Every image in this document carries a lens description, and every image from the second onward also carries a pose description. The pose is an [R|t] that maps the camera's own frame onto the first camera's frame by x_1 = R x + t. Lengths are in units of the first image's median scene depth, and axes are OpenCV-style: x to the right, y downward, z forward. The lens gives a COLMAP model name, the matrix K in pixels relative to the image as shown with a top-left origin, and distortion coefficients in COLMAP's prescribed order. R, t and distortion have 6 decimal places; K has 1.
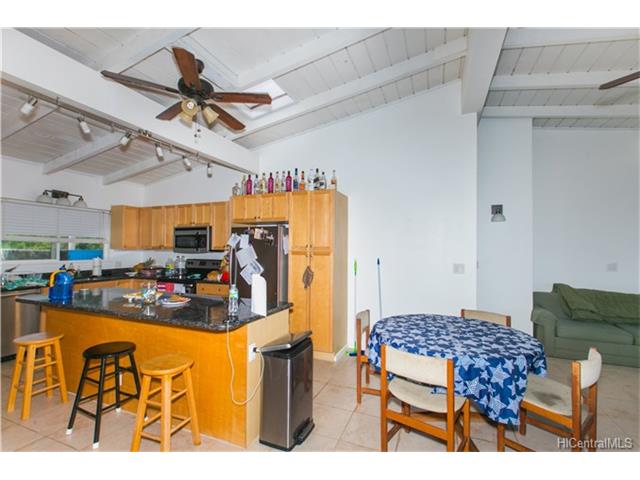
lens RADIAL K [[288.9, 0, 322.7], [0, 288.9, 243.2], [0, 0, 1]] dist [0.001502, -0.000012]
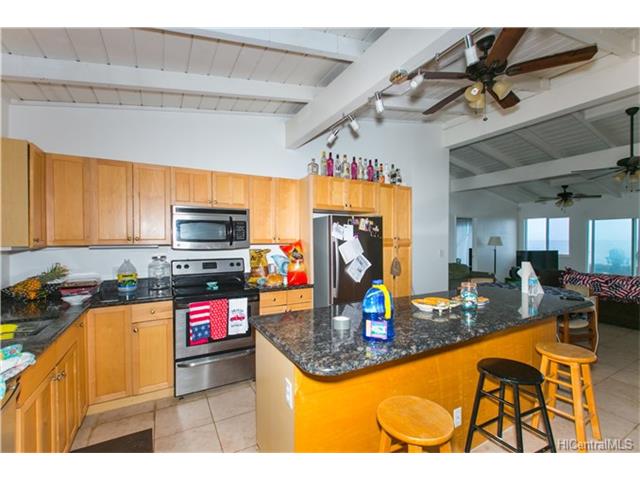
lens RADIAL K [[286.8, 0, 317.0], [0, 286.8, 239.3], [0, 0, 1]] dist [-0.016515, -0.000402]
pose [[0.645983, -0.006964, 0.763320, -0.981805], [-0.007641, 0.999849, 0.015588, 0.000352], [-0.763313, -0.015902, 0.645833, 0.530395]]
